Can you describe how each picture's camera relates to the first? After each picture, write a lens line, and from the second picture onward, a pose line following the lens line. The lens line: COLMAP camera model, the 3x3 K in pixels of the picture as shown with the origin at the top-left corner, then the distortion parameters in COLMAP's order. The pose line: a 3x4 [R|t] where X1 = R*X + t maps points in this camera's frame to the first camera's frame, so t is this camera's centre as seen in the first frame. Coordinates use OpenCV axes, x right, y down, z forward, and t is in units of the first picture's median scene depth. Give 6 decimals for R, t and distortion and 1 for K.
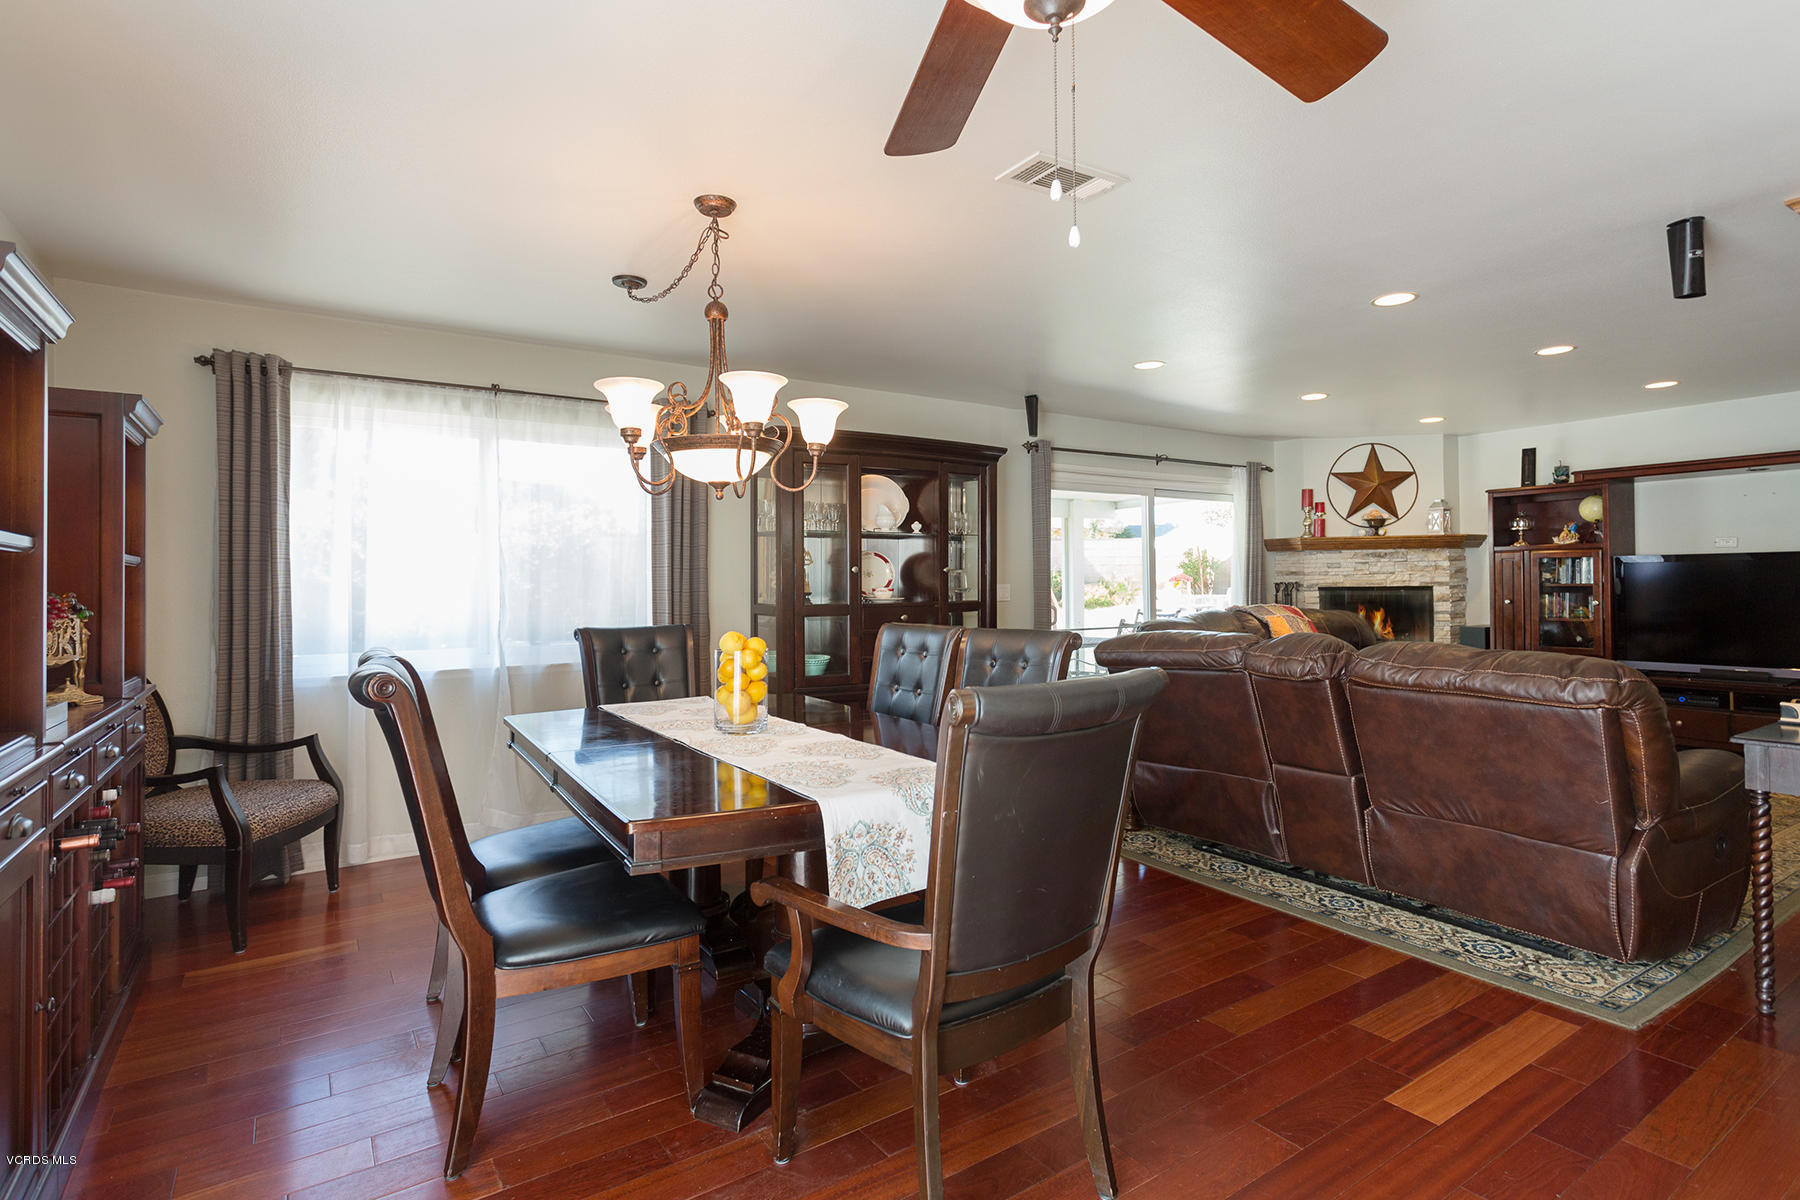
lens RADIAL K [[923.2, 0, 915.6], [0, 923.2, 569.4], [0, 0, 1]] dist [0.013693, -0.000814]
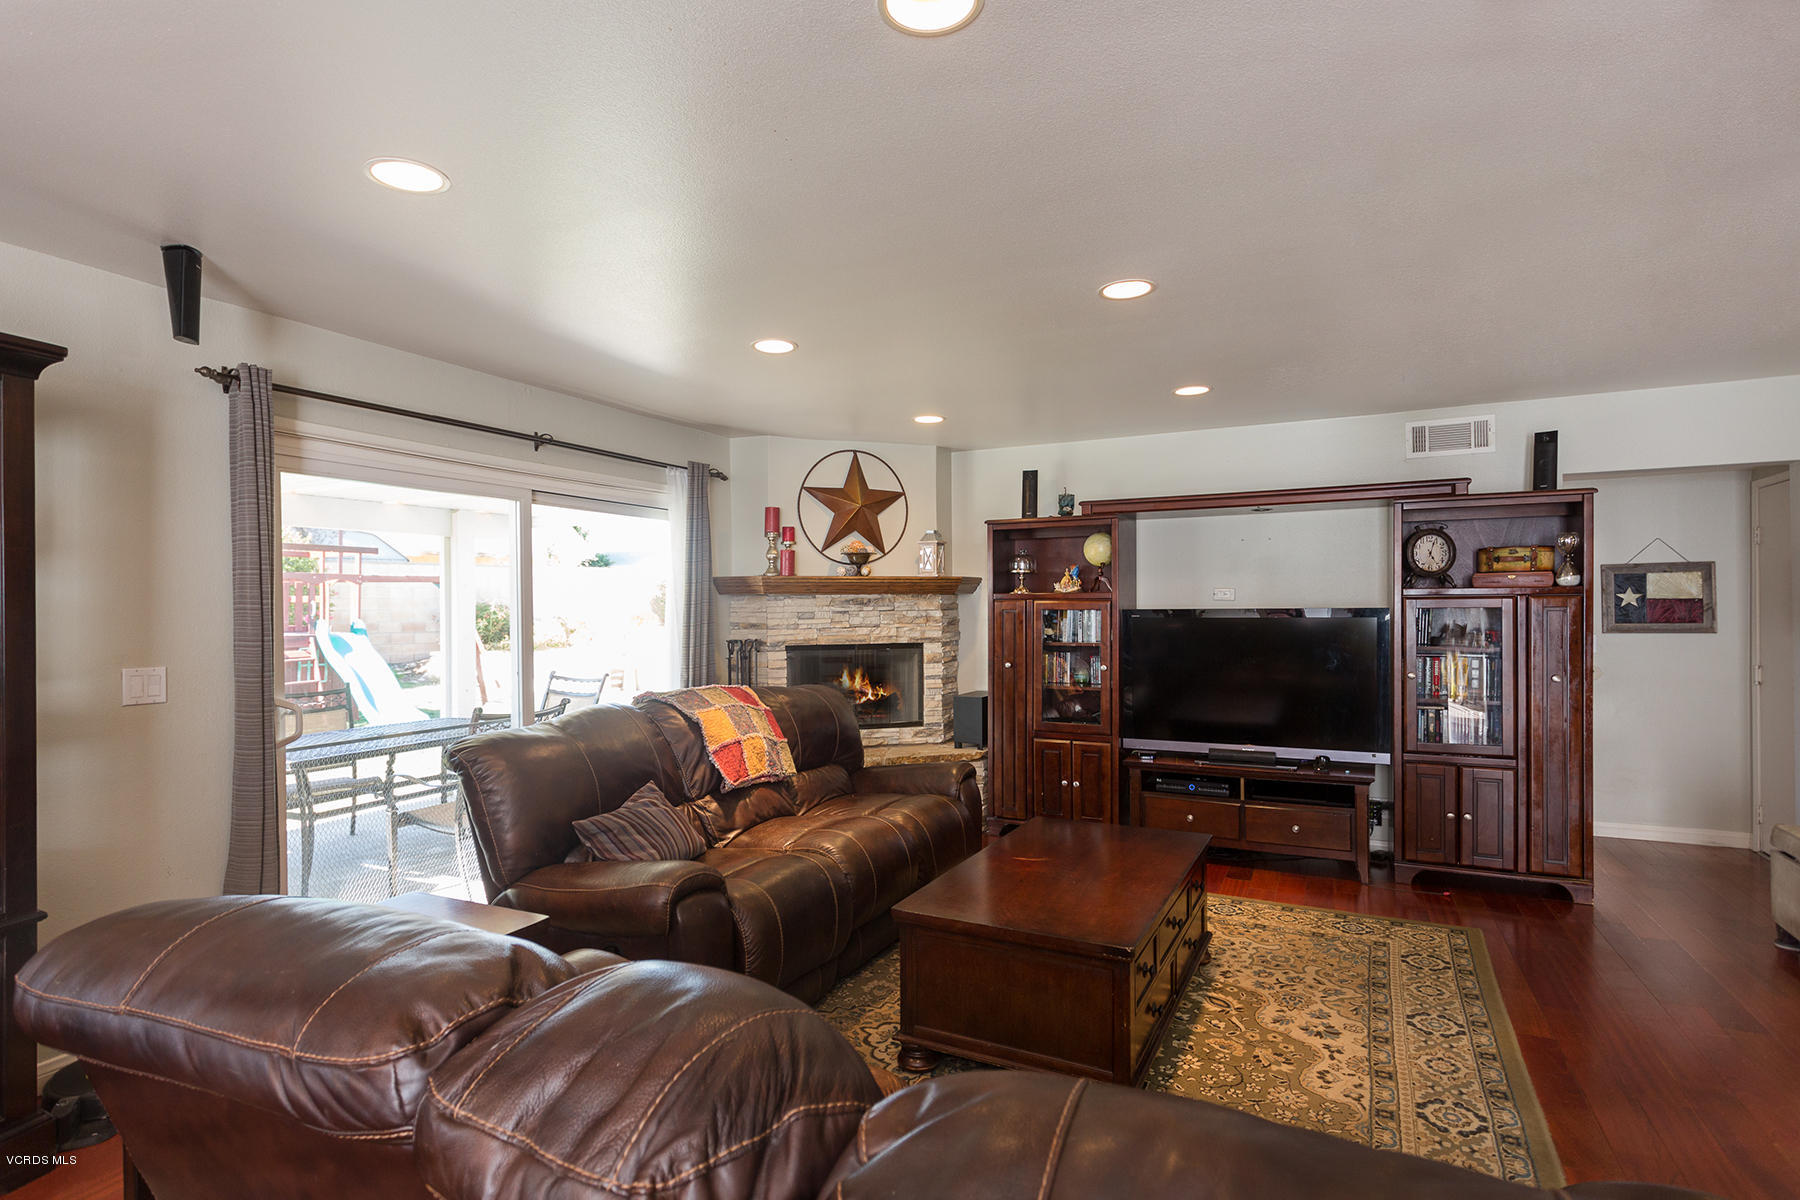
lens RADIAL K [[937.8, 0, 895.7], [0, 937.8, 613.0], [0, 0, 1]] dist [-0.000375, -0.000292]
pose [[0.871707, 0.002326, 0.490021, 0.162987], [-0.010122, 0.999861, 0.013259, -0.017591], [-0.489922, -0.016517, 0.871610, 0.346292]]
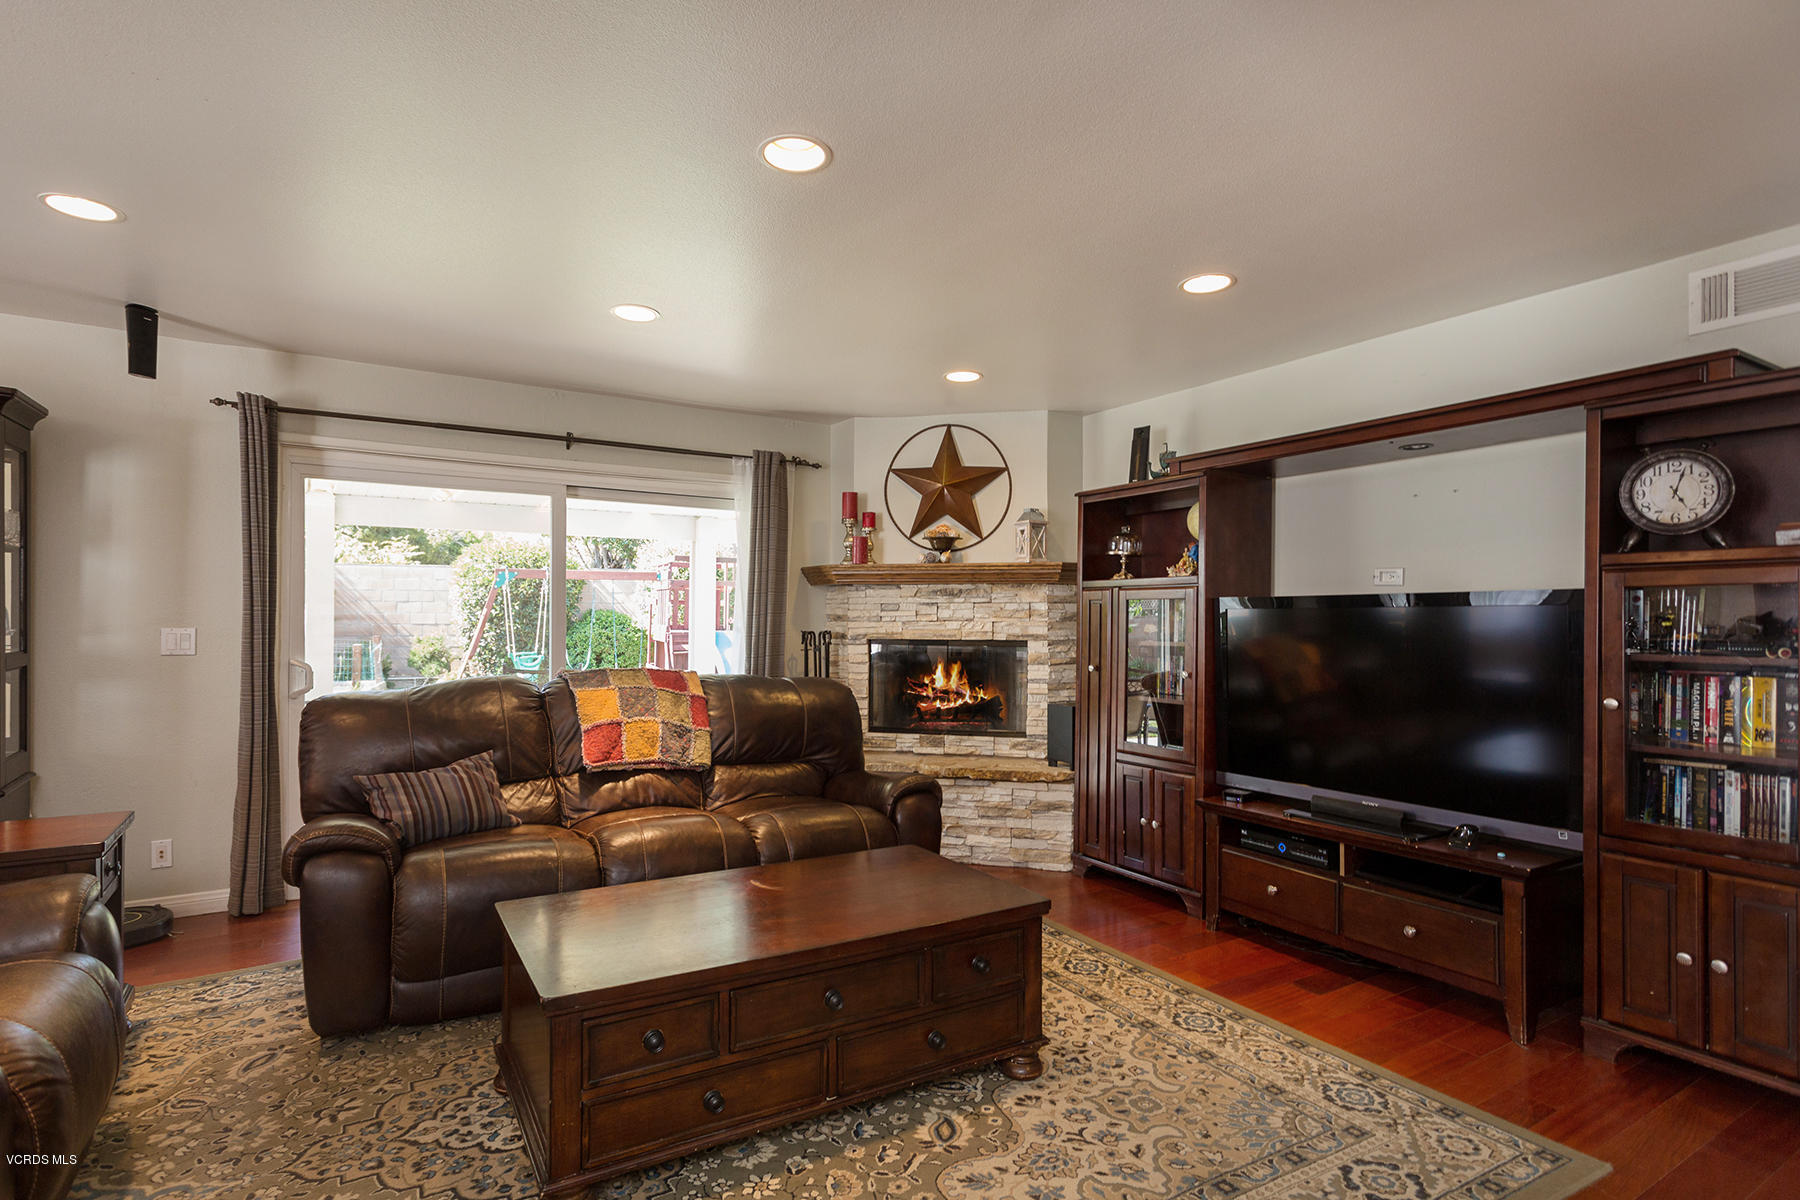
lens RADIAL K [[928.6, 0, 864.4], [0, 928.6, 622.7], [0, 0, 1]] dist [0.003998, 0.000443]
pose [[0.998217, 0.017015, -0.057206, 0.497233], [-0.016149, 0.999749, 0.015556, -0.003456], [0.057456, -0.014604, 0.998241, 0.345633]]
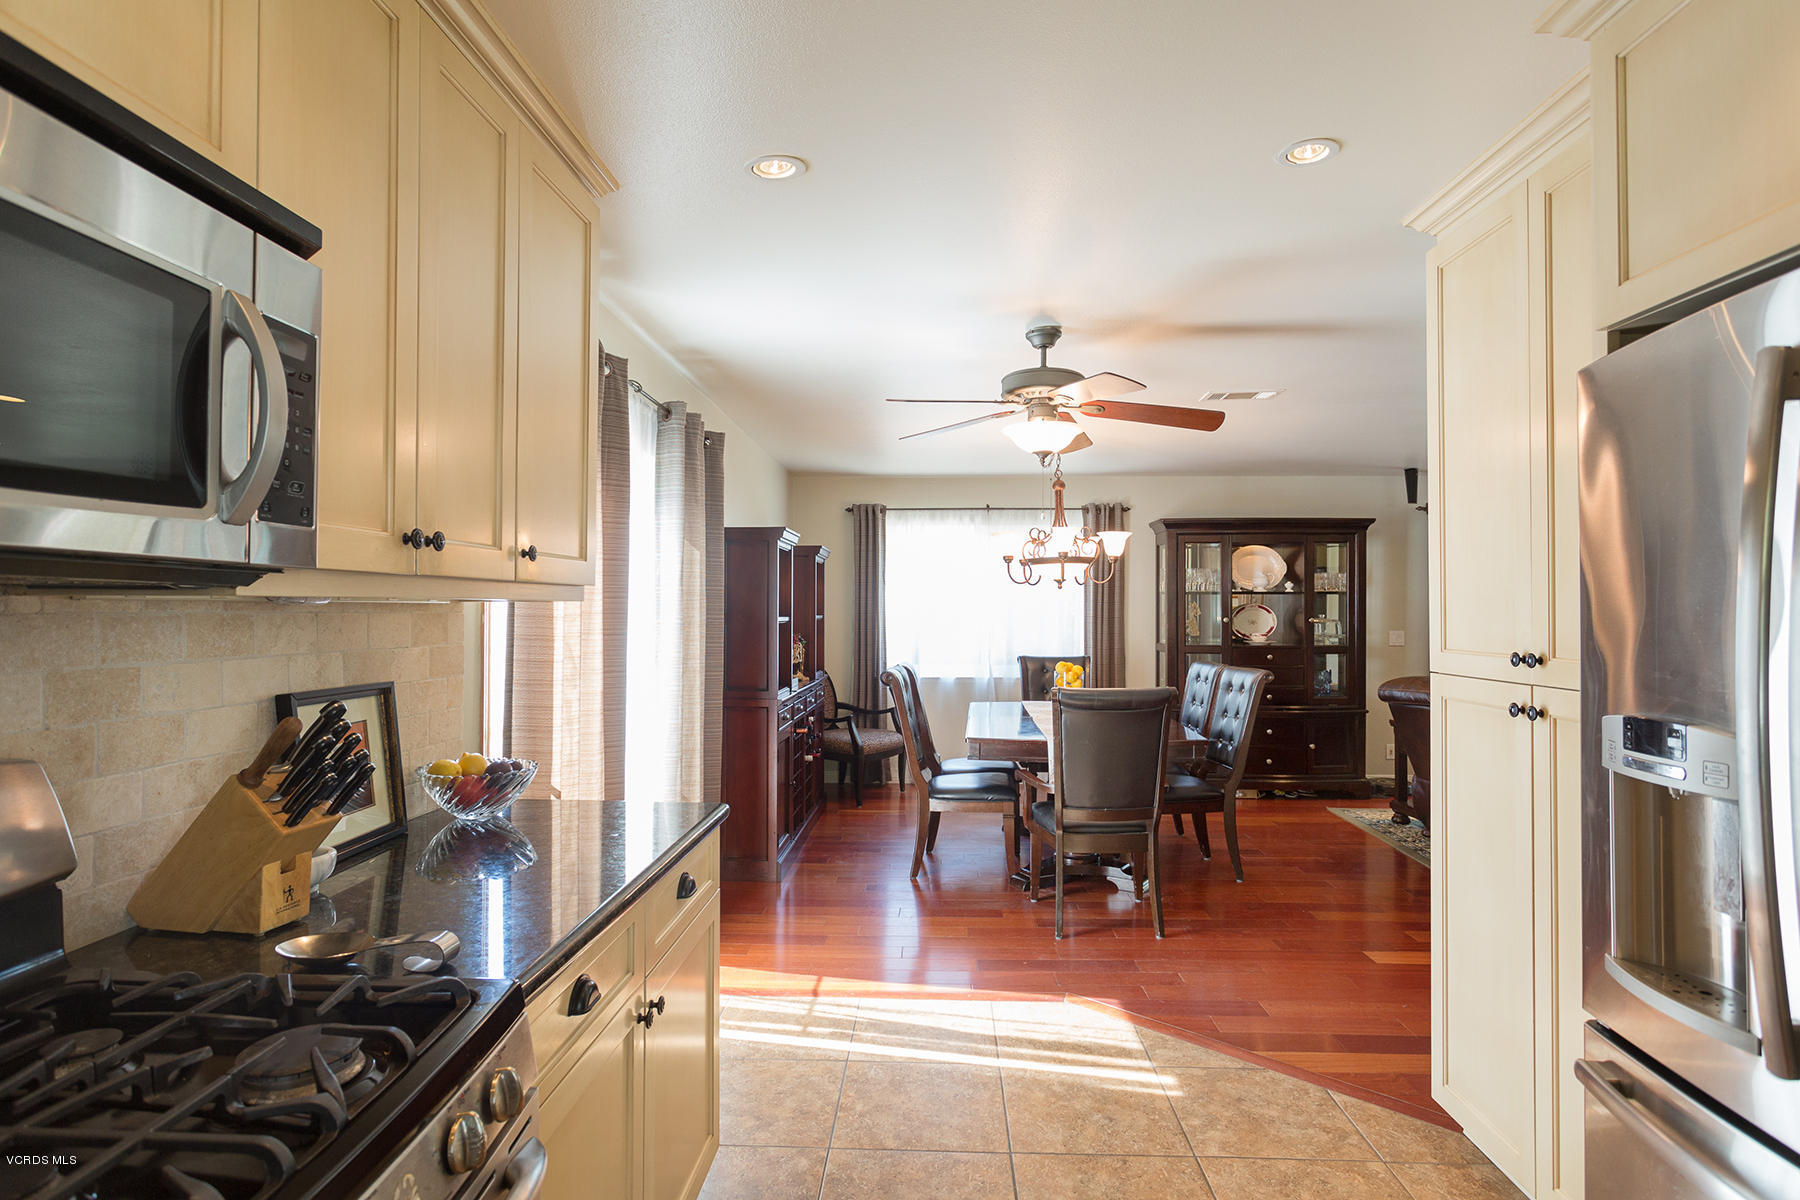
lens RADIAL K [[939.8, 0, 895.3], [0, 939.8, 602.6], [0, 0, 1]] dist [0.001088, 0.000119]
pose [[0.806005, 0.007524, -0.591861, 0.241892], [-0.000035, 0.999920, 0.012663, -0.028302], [0.591908, -0.010186, 0.805941, -0.267519]]
